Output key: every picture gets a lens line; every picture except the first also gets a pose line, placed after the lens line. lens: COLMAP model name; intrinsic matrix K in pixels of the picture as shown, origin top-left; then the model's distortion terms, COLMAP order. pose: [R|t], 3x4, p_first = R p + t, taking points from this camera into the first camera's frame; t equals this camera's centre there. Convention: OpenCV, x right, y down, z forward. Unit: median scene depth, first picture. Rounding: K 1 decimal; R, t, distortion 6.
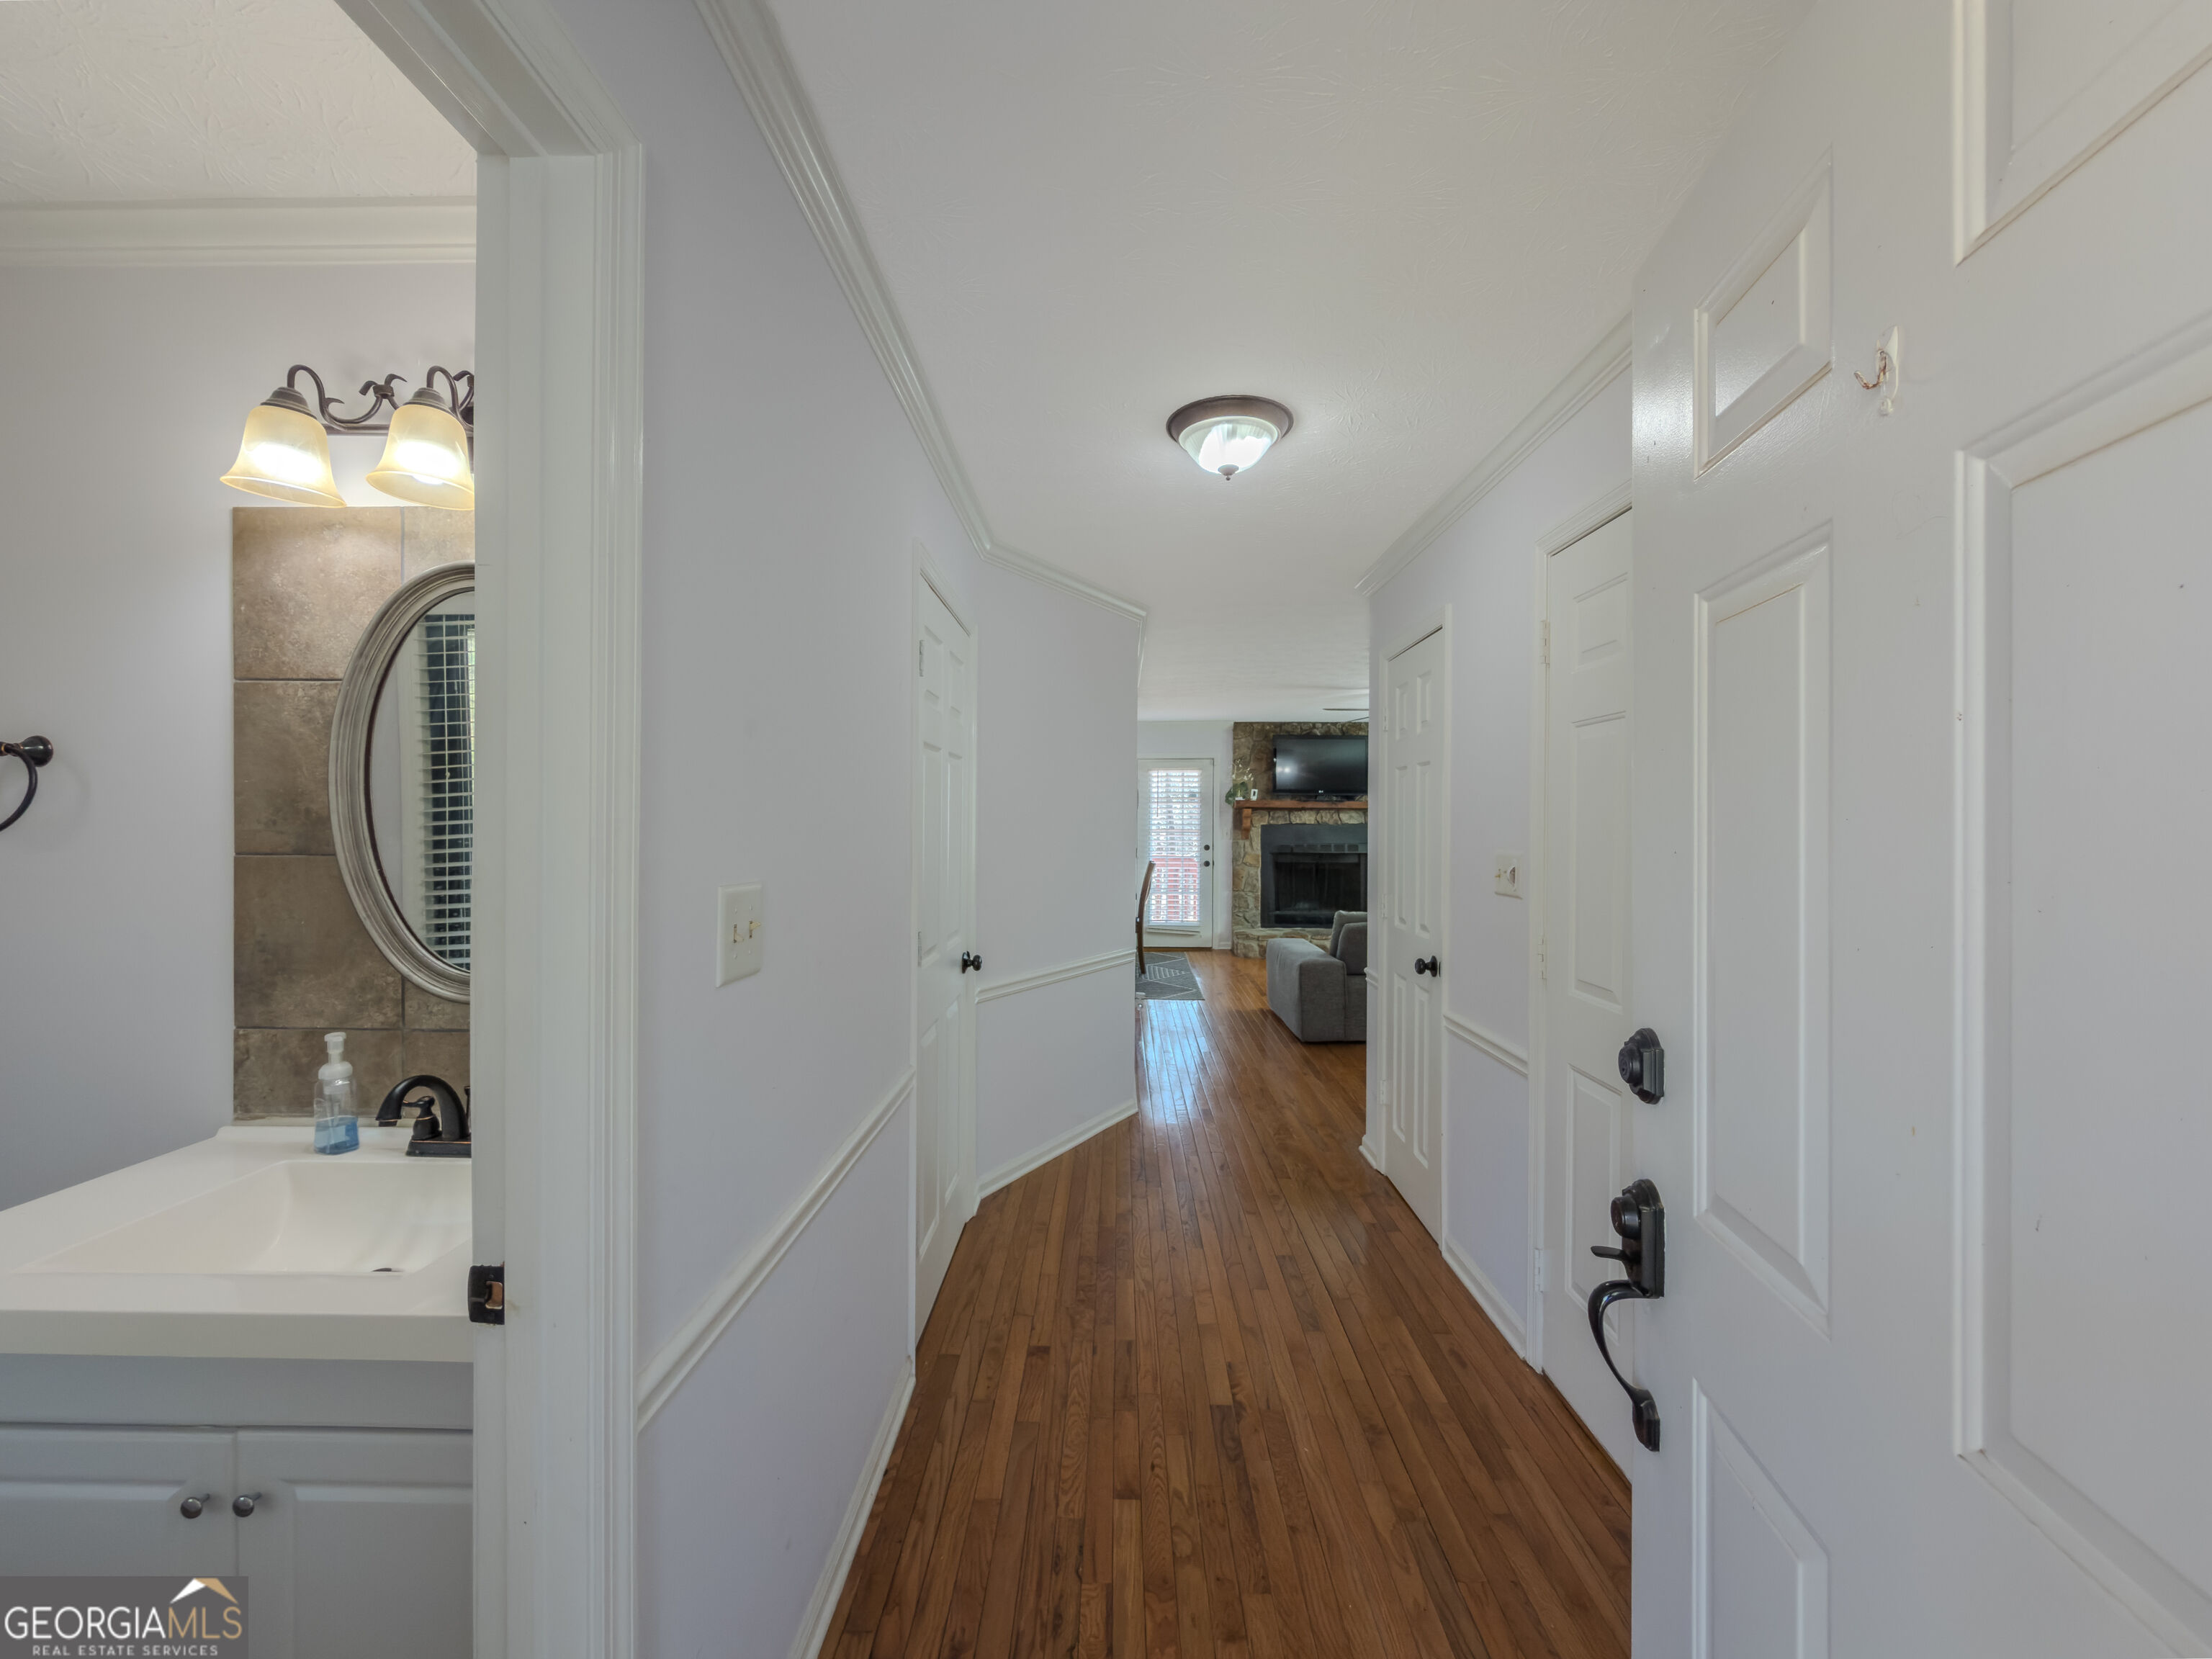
lens RADIAL K [[893.9, 0, 1106.7], [0, 893.9, 828.1], [0, 0, 1]] dist [-0.001921, 0.000193]
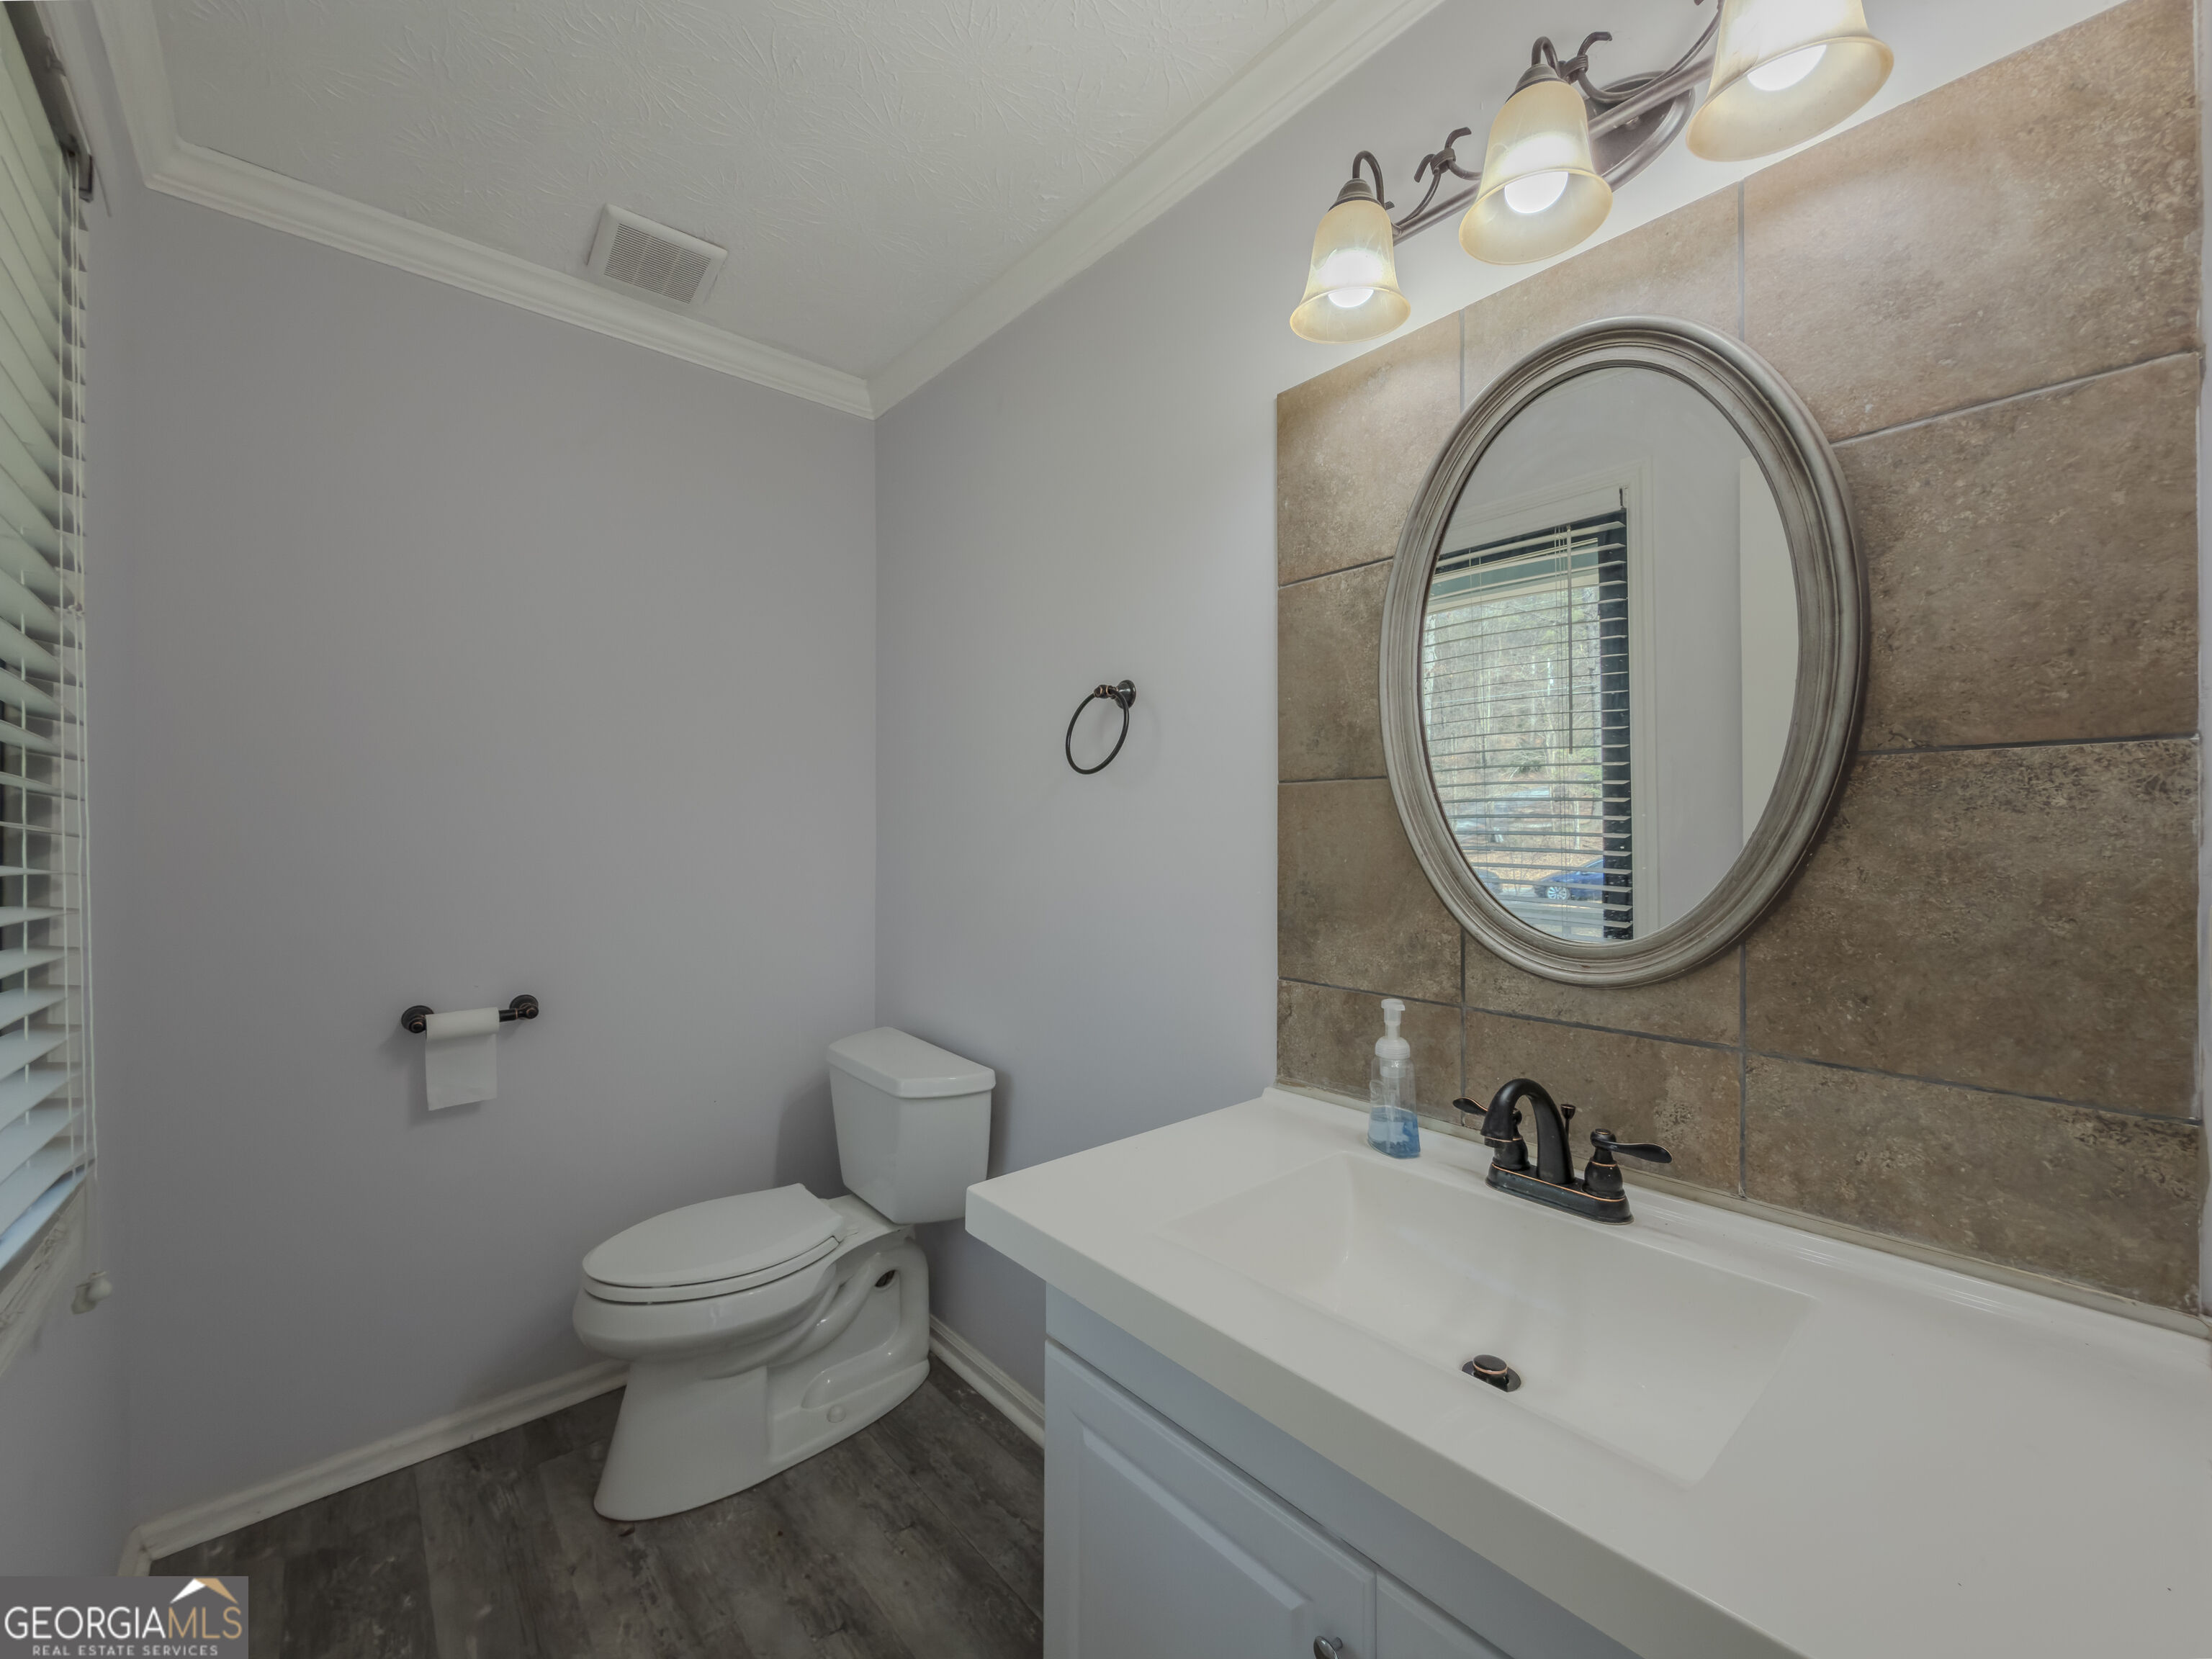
lens RADIAL K [[893.9, 0, 1106.7], [0, 893.9, 828.1], [0, 0, 1]] dist [-0.001921, 0.000193]
pose [[0.667656, -0.008447, -0.744422, -0.430784], [-0.002095, 0.999910, -0.013225, 0.087159], [0.744467, 0.010390, 0.667578, 0.279479]]
